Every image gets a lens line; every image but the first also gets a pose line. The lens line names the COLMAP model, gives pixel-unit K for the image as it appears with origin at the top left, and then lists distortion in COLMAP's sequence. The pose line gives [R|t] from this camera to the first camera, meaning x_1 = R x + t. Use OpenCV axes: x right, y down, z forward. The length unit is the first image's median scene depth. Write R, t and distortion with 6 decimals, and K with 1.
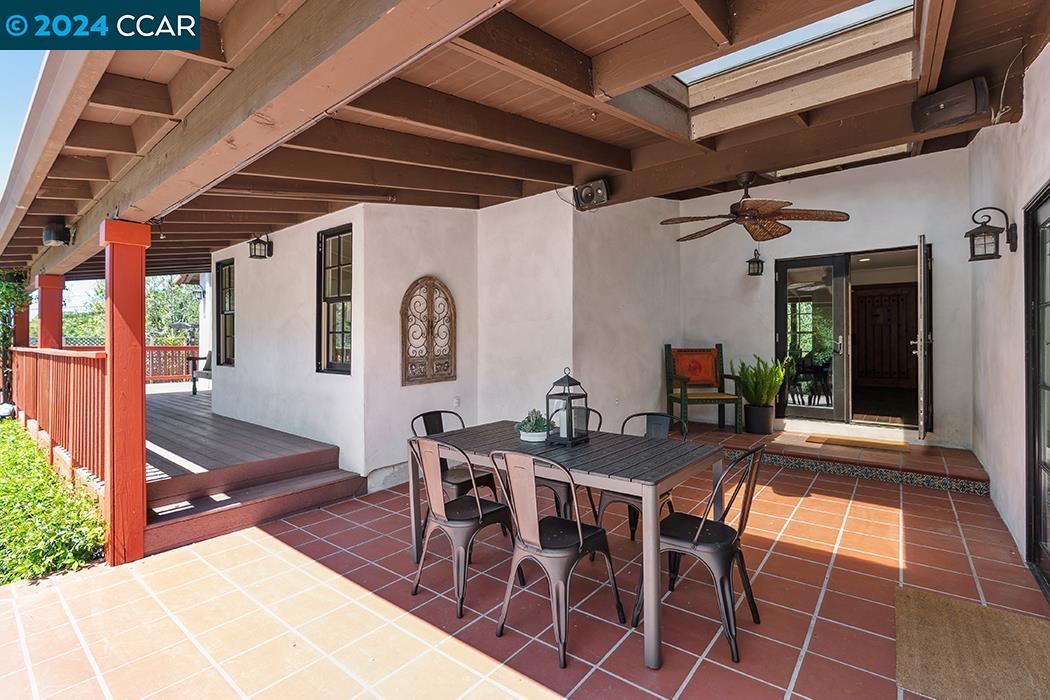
lens RADIAL K [[472.4, 0, 526.2], [0, 472.4, 342.8], [0, 0, 1]] dist [-0.000431, 0.000409]
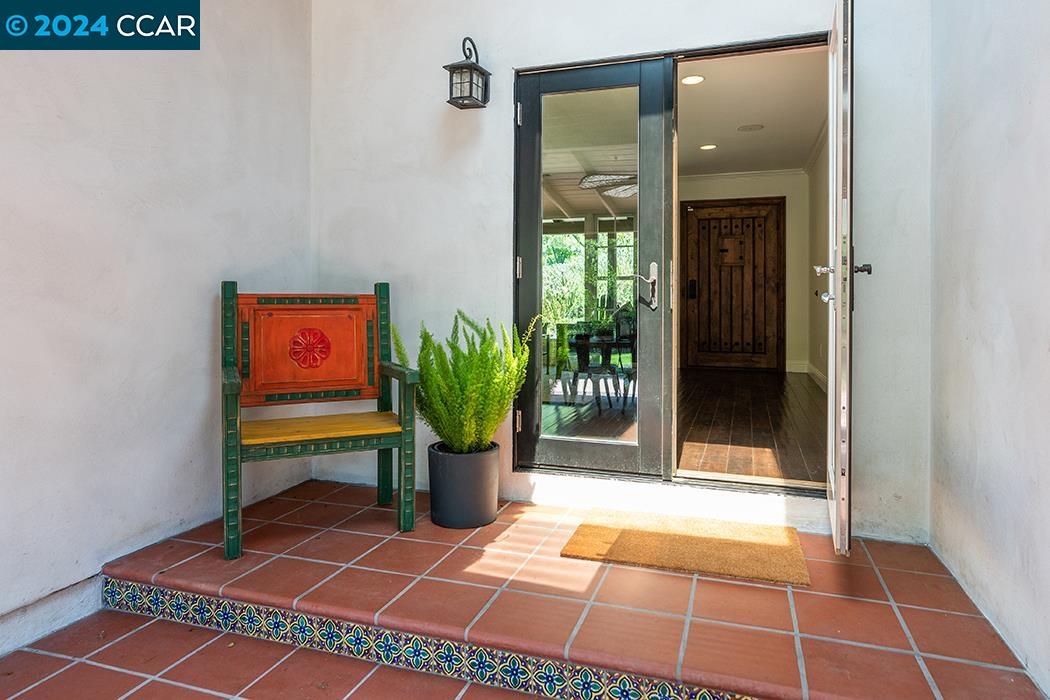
lens RADIAL K [[601.0, 0, 537.7], [0, 601.0, 317.1], [0, 0, 1]] dist [-0.006017, -0.000663]
pose [[0.941622, -0.004659, 0.336640, 0.367271], [-0.001900, 0.999815, 0.019153, 0.020431], [-0.336667, -0.018675, 0.941439, 0.506197]]
